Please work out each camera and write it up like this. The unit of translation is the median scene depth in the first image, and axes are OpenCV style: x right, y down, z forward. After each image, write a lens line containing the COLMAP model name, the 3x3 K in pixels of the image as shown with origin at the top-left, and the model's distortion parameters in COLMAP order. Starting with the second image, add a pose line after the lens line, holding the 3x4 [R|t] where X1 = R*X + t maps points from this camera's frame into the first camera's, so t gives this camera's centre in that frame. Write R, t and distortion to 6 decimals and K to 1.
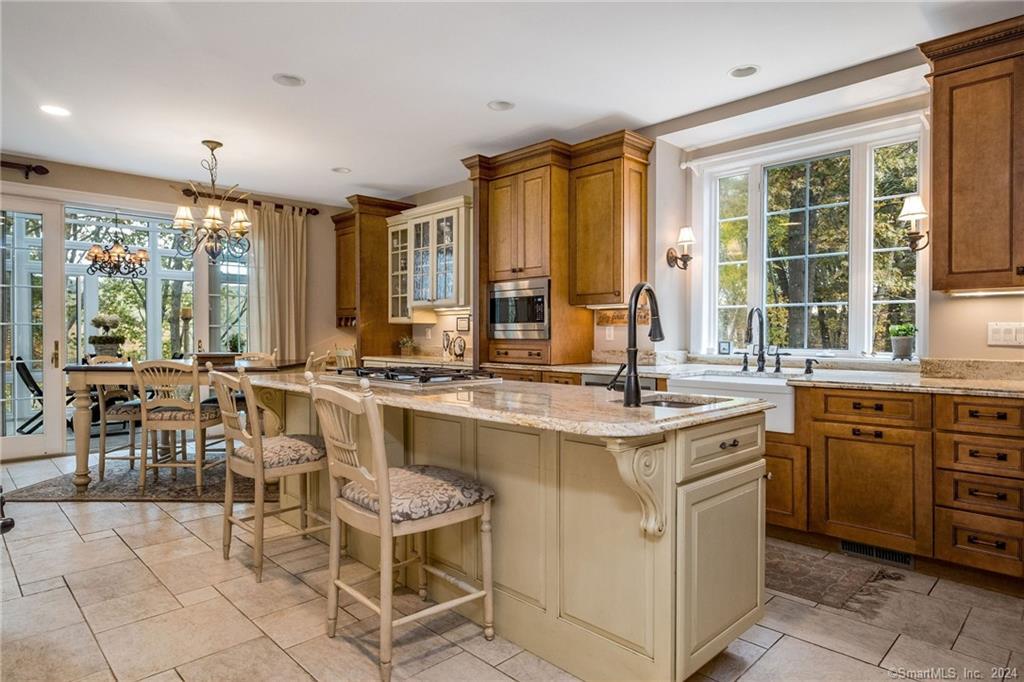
lens RADIAL K [[580.6, 0, 510.1], [0, 580.6, 343.3], [0, 0, 1]] dist [-0.000187, 0.002439]
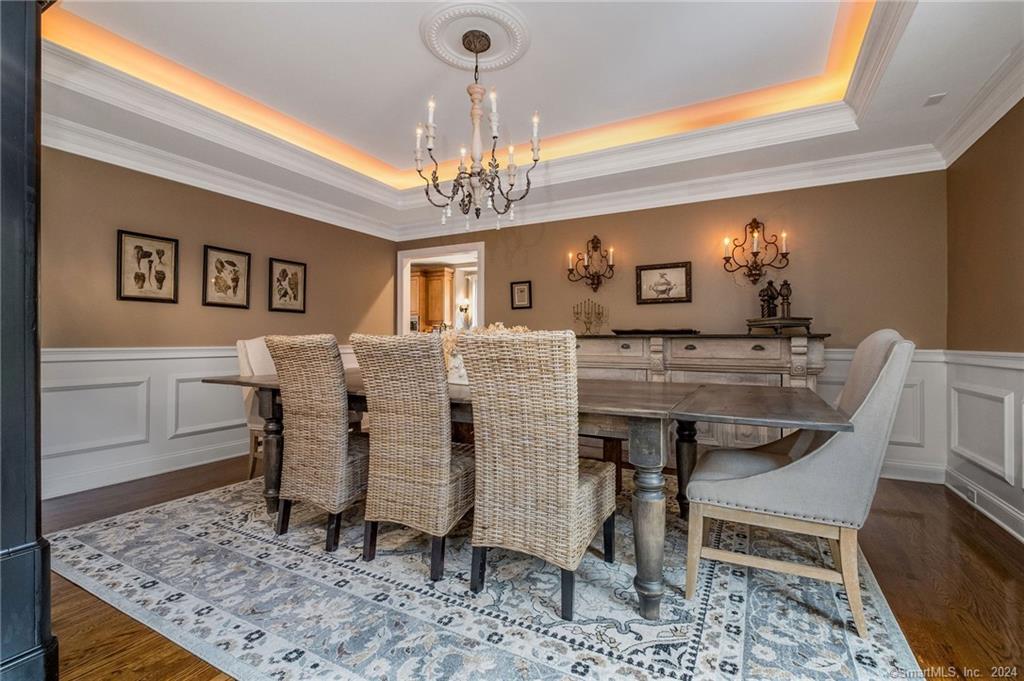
lens RADIAL K [[452.3, 0, 505.6], [0, 452.3, 342.1], [0, 0, 1]] dist [0.003433, -0.004259]
pose [[0.956031, -0.002620, 0.293255, -0.186651], [0.005462, 0.999946, -0.008872, 0.042509], [-0.293216, 0.010084, 0.955993, -1.301601]]
